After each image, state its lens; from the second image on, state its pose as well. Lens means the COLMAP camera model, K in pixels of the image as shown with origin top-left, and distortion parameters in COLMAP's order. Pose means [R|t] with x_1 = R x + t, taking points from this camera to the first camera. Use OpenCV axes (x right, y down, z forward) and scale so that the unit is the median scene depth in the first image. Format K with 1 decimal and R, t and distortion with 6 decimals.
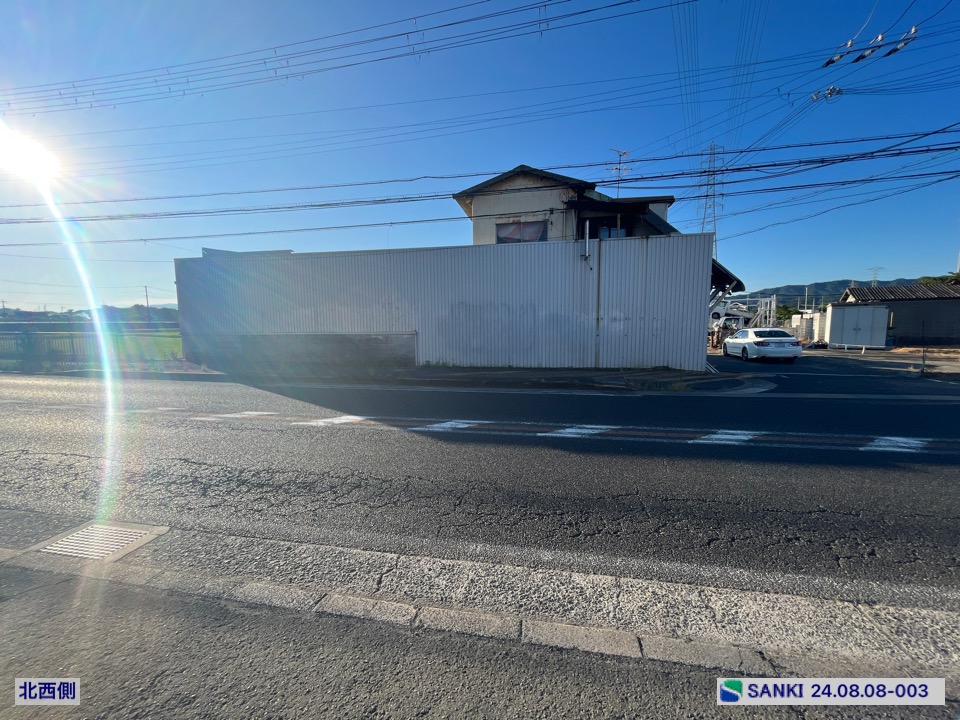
lens RADIAL K [[387.7, 0, 476.3], [0, 387.7, 364.0], [0, 0, 1]] dist [-0.002810, 0.000188]
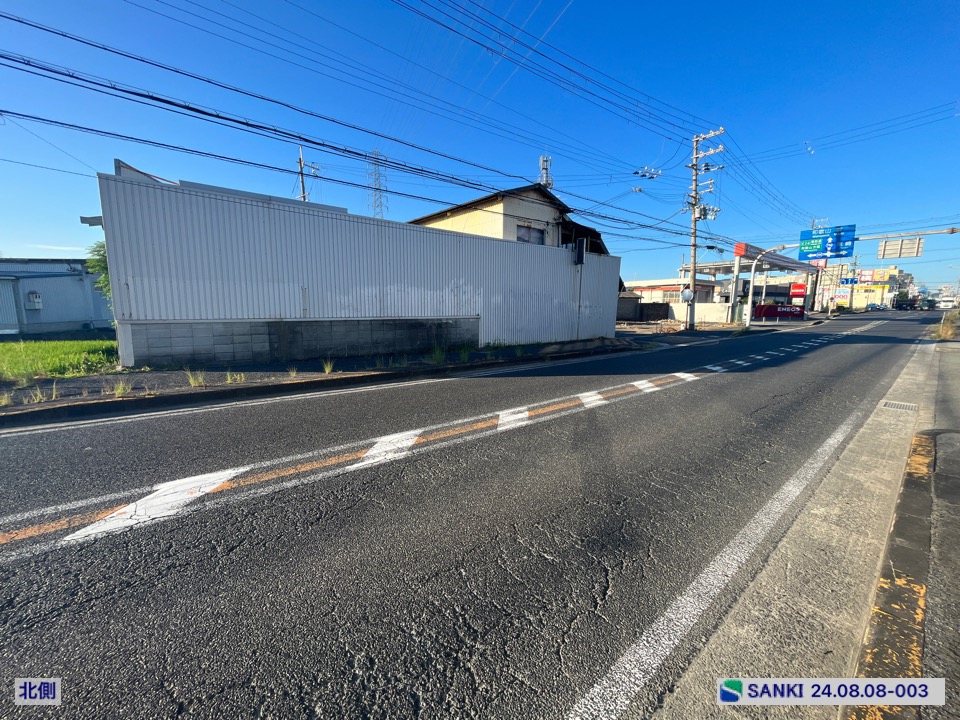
lens RADIAL K [[387.7, 0, 475.5], [0, 387.7, 362.3], [0, 0, 1]] dist [-0.002810, 0.000188]
pose [[0.637307, -0.095539, 0.764665, -1.037344], [0.067573, 0.995391, 0.068047, -0.031211], [-0.767642, 0.008304, 0.640825, 0.355021]]
